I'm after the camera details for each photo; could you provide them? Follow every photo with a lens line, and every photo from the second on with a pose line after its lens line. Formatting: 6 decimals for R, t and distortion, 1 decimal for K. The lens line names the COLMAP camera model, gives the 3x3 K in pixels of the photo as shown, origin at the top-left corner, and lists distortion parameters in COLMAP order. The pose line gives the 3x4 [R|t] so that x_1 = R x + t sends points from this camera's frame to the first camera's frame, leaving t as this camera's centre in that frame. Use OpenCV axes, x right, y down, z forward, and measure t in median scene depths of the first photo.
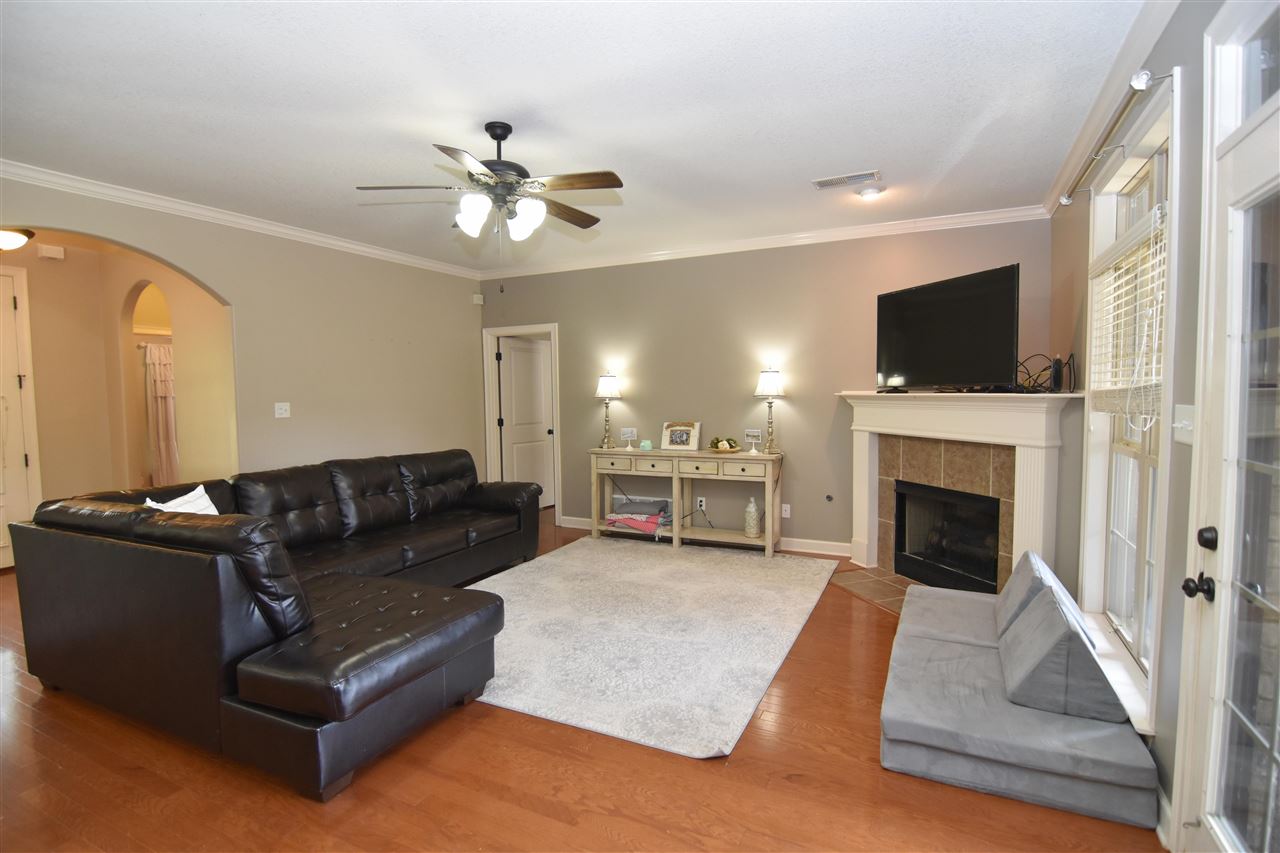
lens RADIAL K [[616.0, 0, 639.9], [0, 616.0, 427.0], [0, 0, 1]] dist [-0.004374, -0.011061]
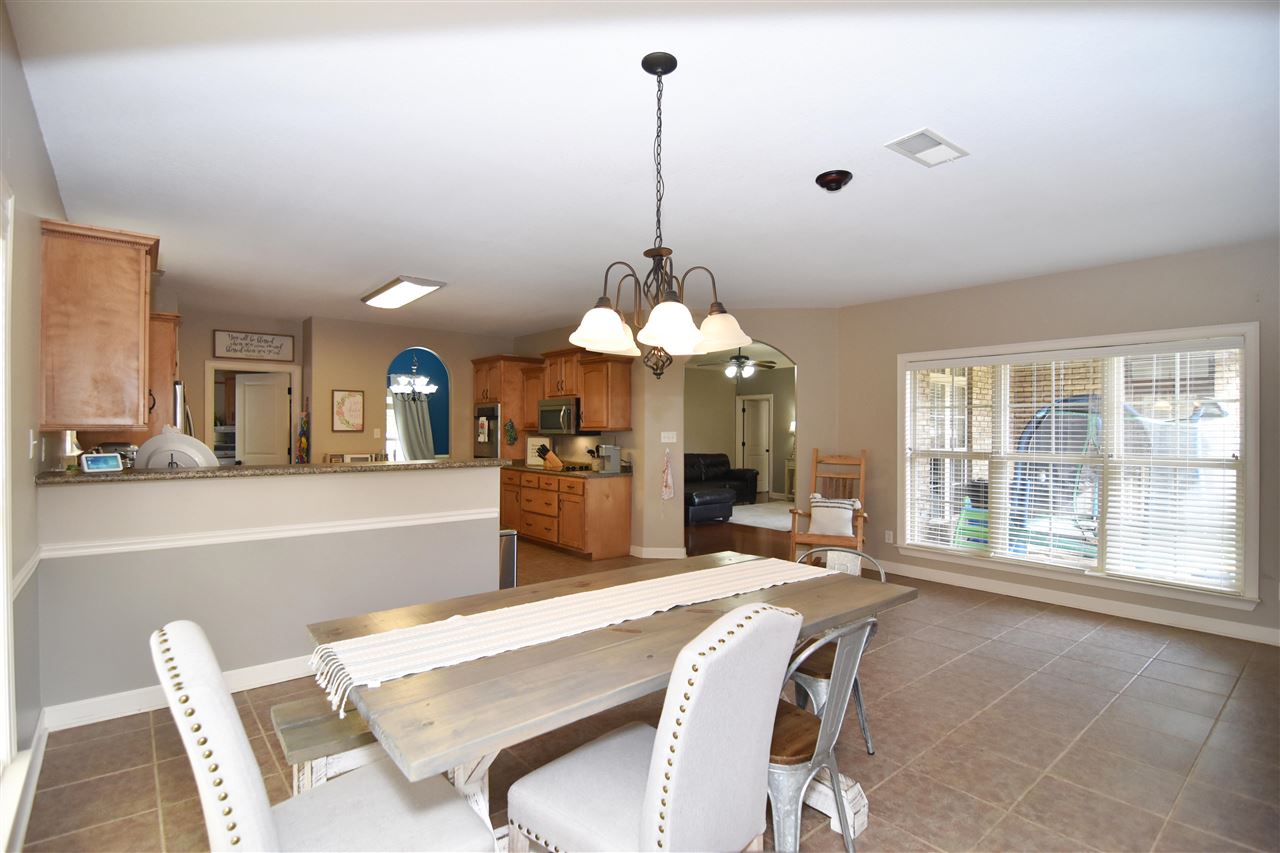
lens RADIAL K [[616.0, 0, 643.8], [0, 616.0, 429.9], [0, 0, 1]] dist [-0.004374, -0.011061]
pose [[0.917842, 0.017681, -0.396553, 0.360398], [-0.041341, 0.997833, -0.051195, 0.085521], [0.394788, 0.063383, 0.916583, -1.284086]]
